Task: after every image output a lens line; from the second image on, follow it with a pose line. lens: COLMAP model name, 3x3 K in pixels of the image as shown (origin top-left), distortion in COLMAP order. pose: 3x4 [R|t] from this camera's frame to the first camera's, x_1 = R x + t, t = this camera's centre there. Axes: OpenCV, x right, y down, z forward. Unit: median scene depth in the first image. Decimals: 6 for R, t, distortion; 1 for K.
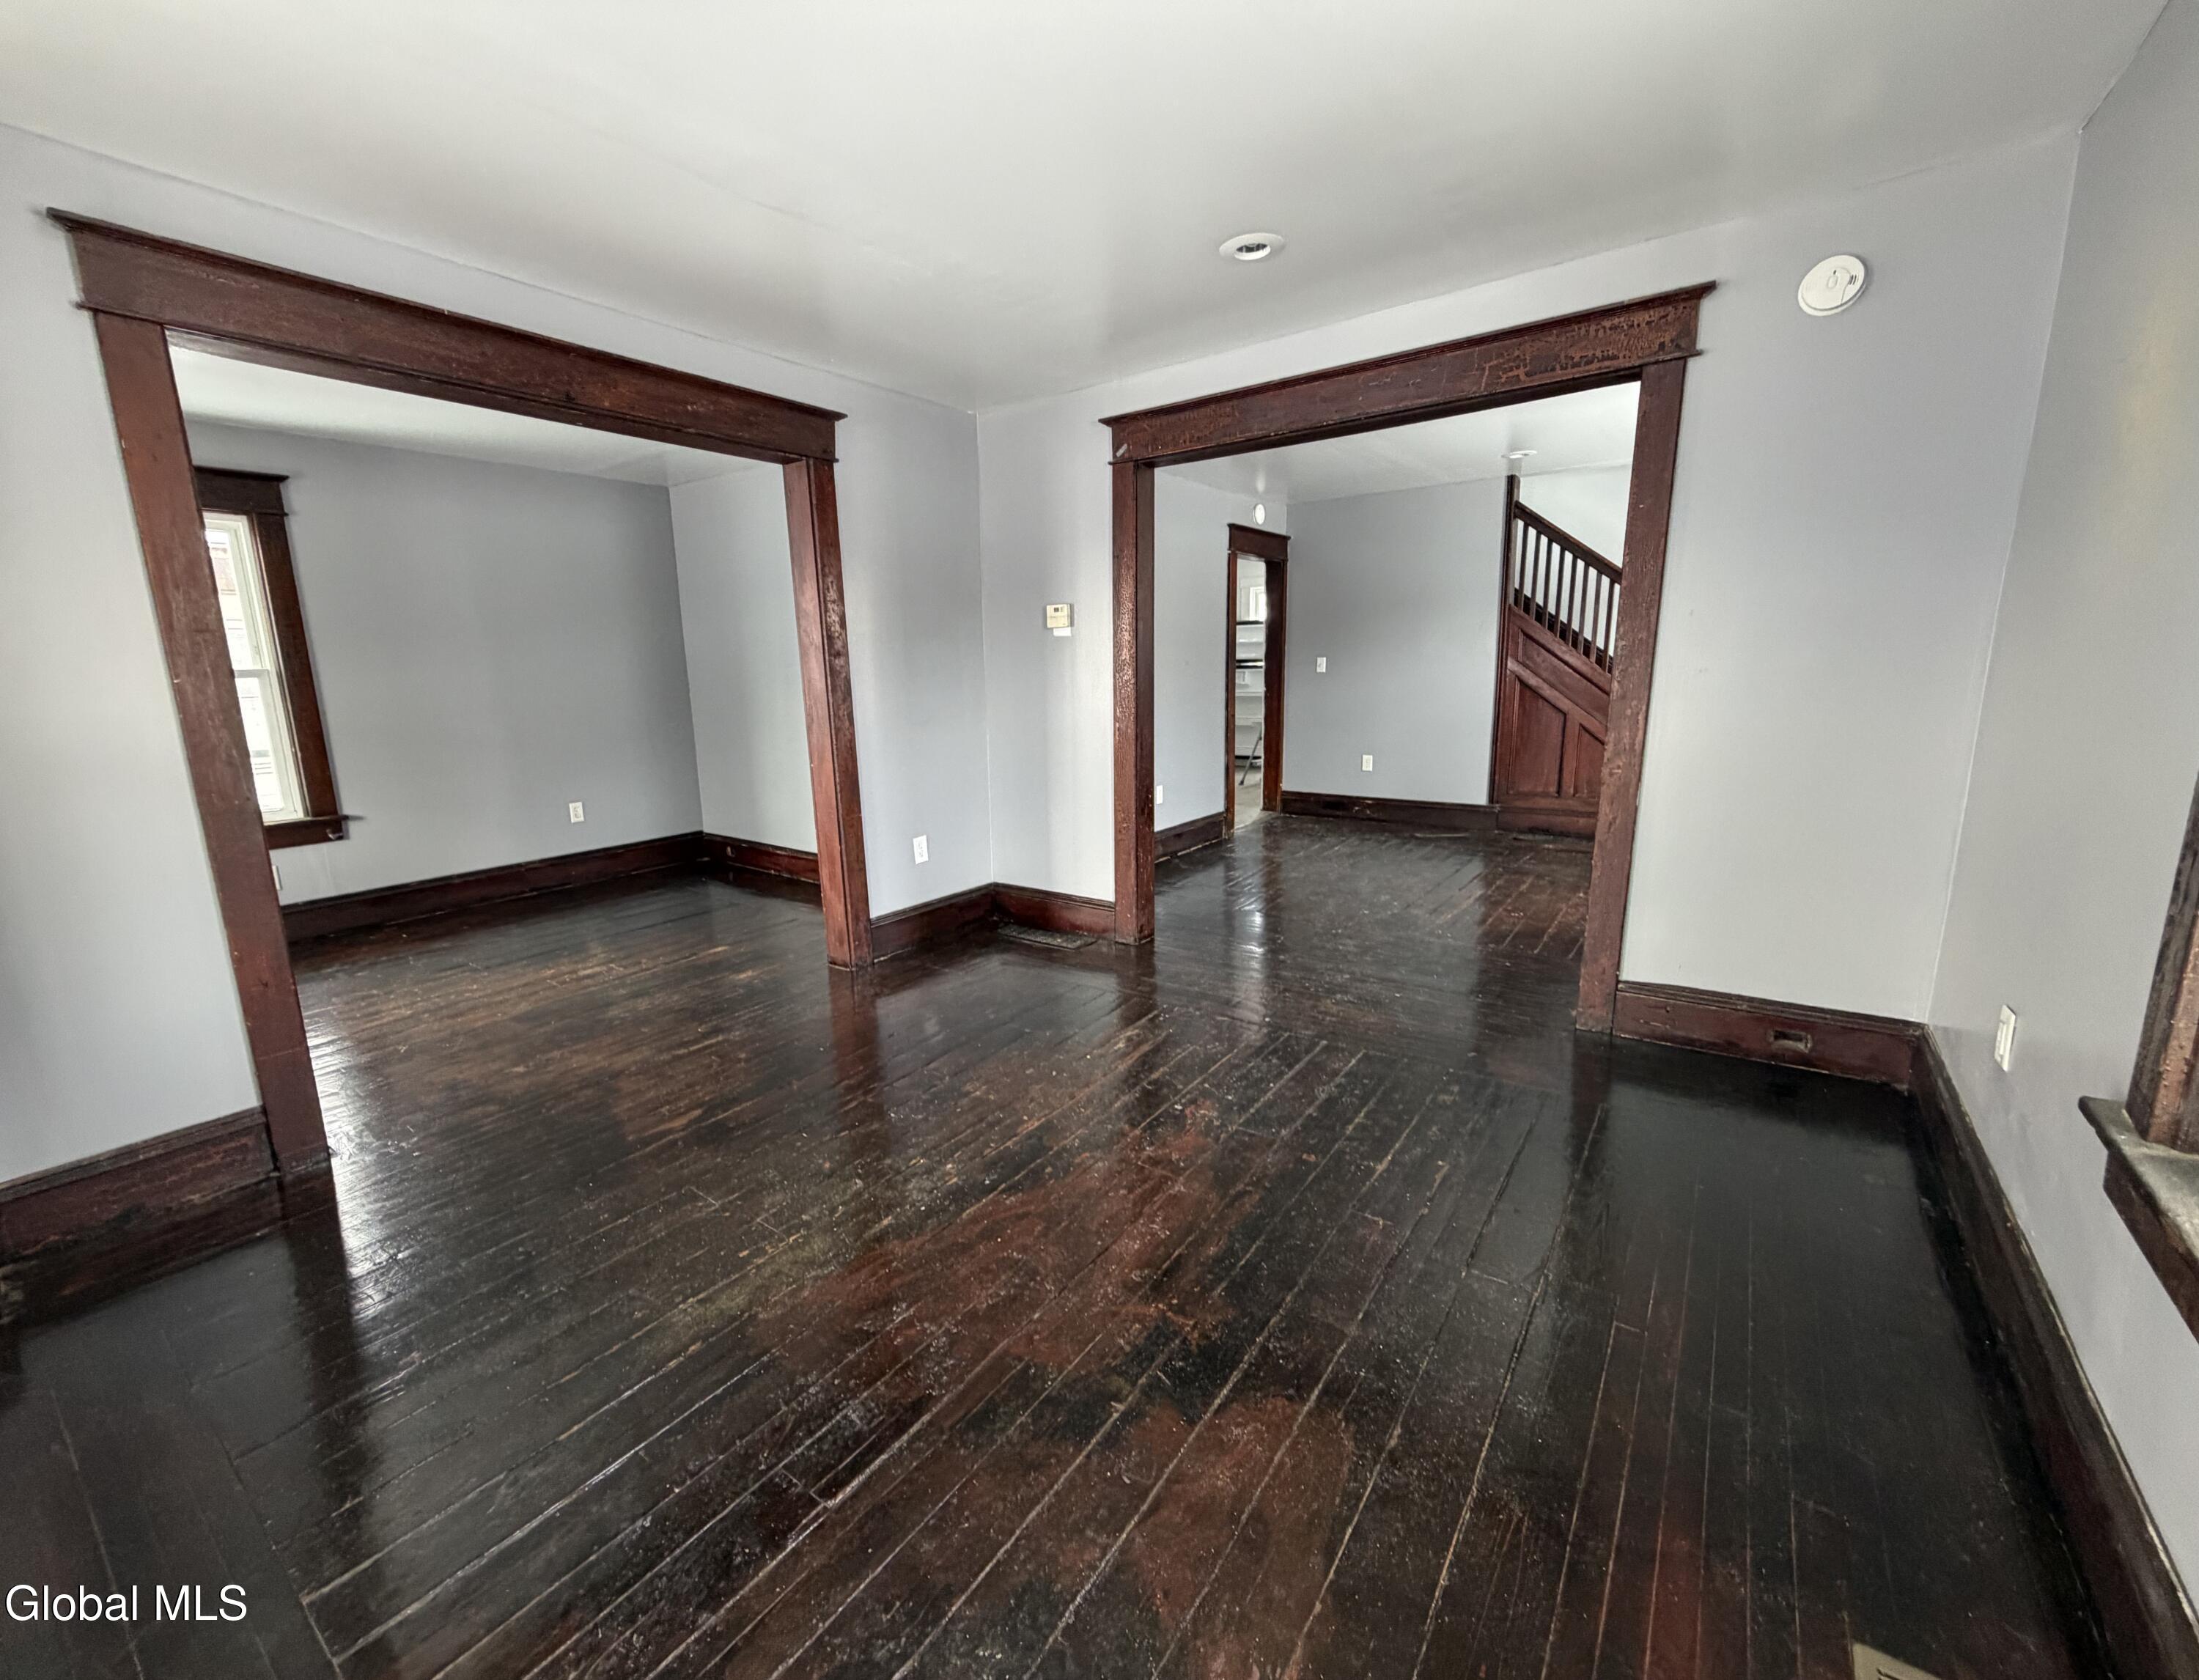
lens RADIAL K [[900.0, 0, 1095.5], [0, 900.0, 845.4], [0, 0, 1]] dist [0.000052, -0.000001]
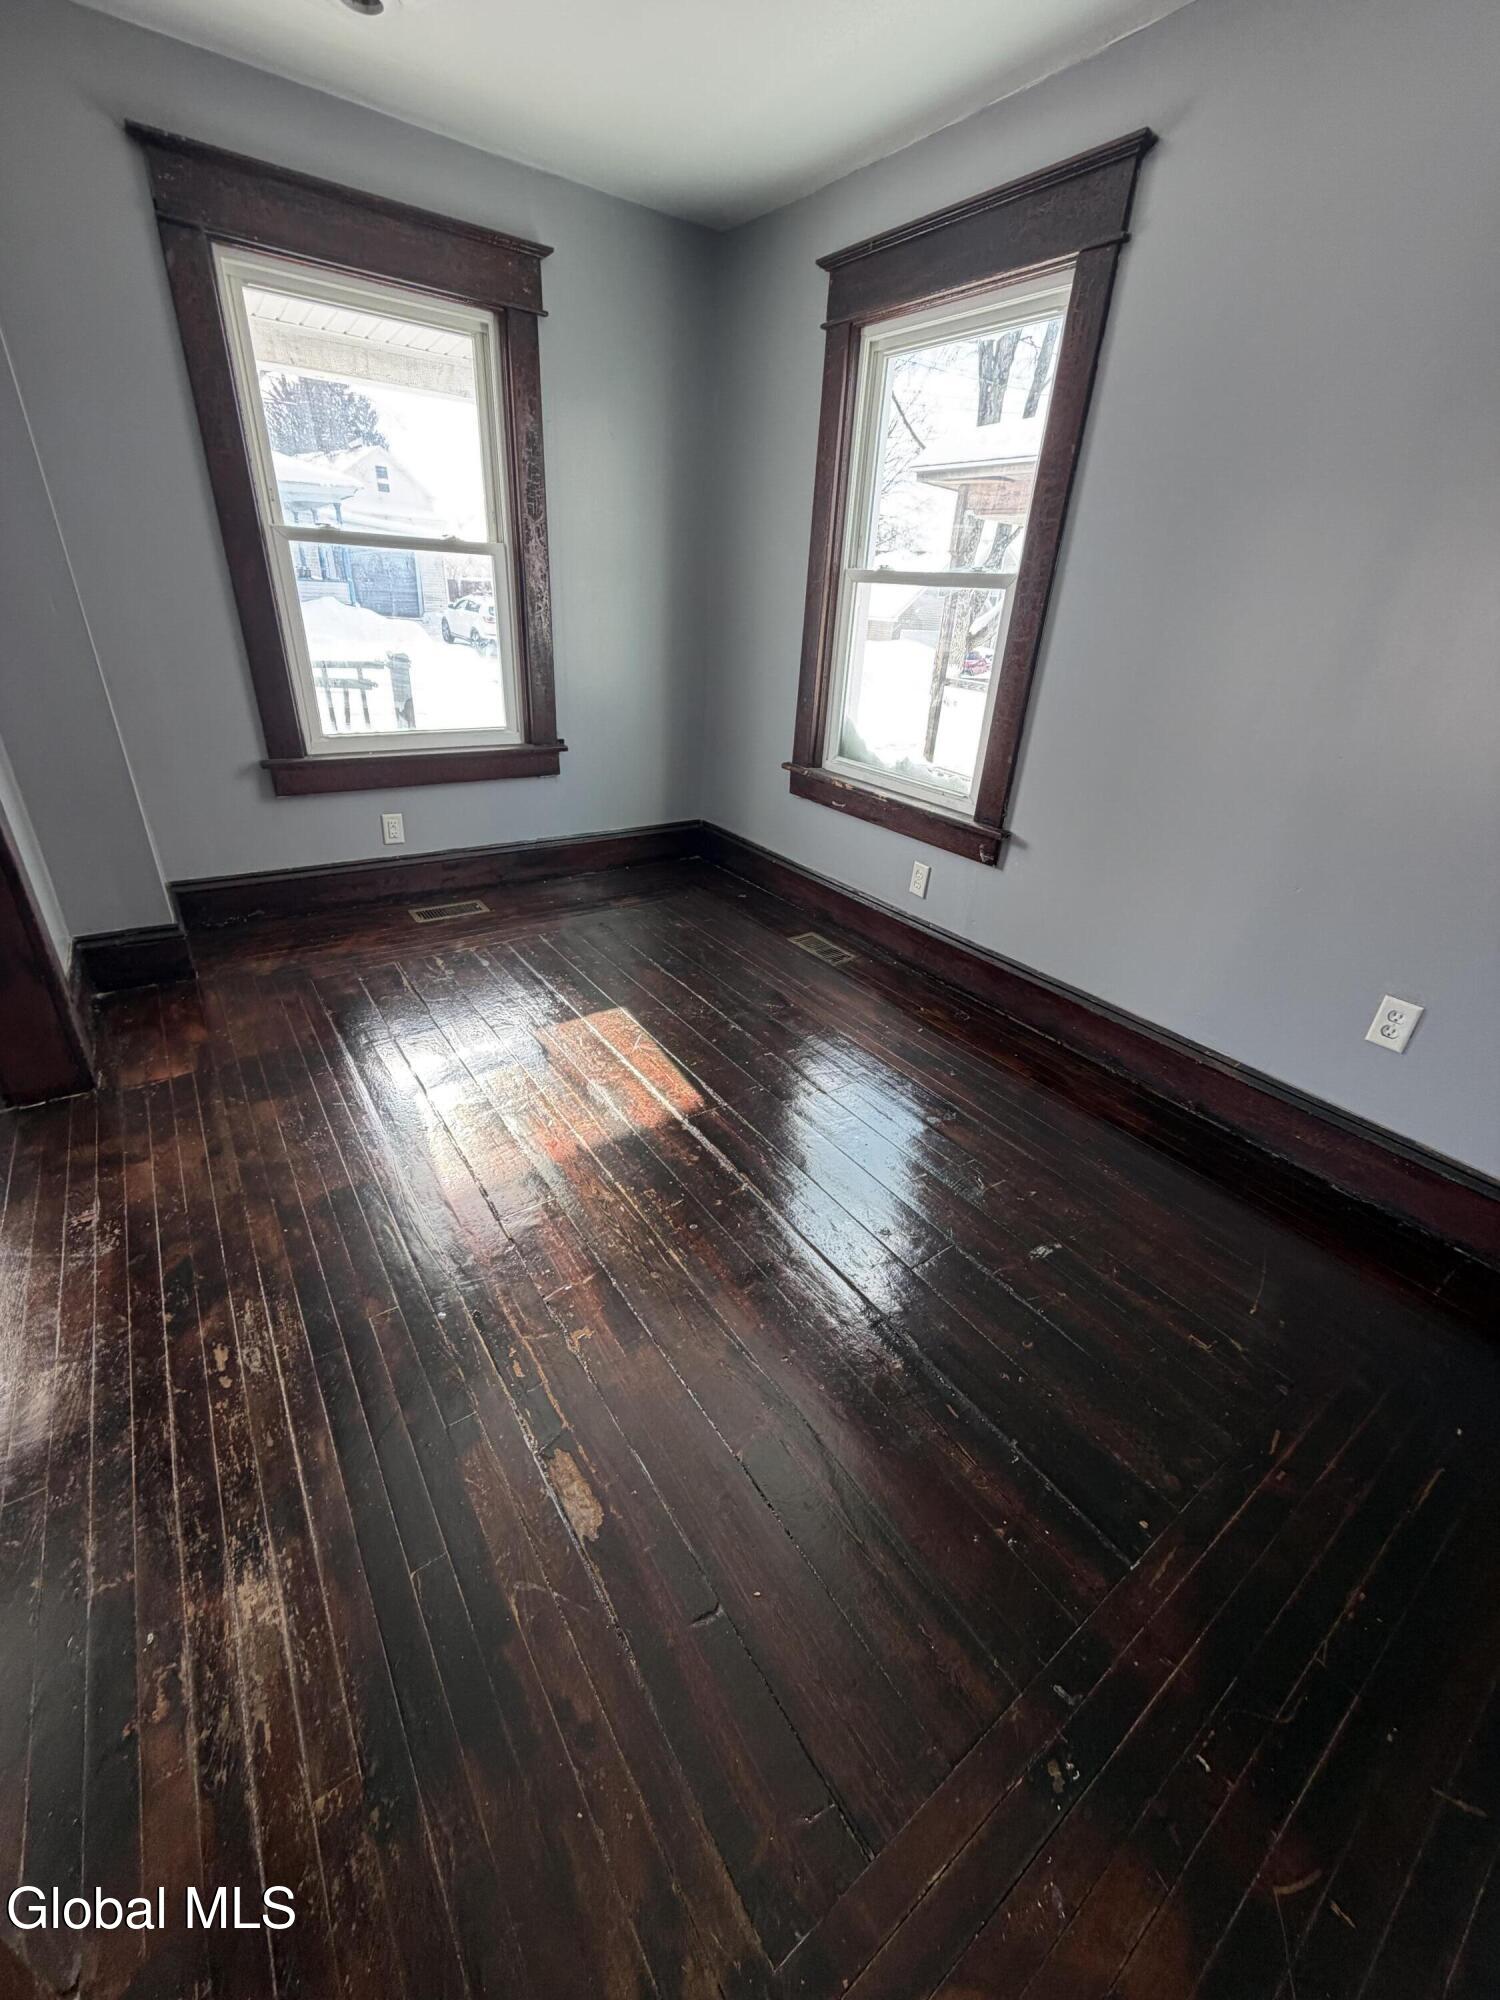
lens RADIAL K [[797.6, 0, 752.2], [0, 797.6, 991.4], [0, 0, 1]] dist [-0.002595, 0.000495]
pose [[-0.313791, 0.441858, -0.840415, -0.255226], [-0.247924, 0.816285, 0.521740, -0.190845], [0.916553, 0.372077, -0.146596, 0.955850]]
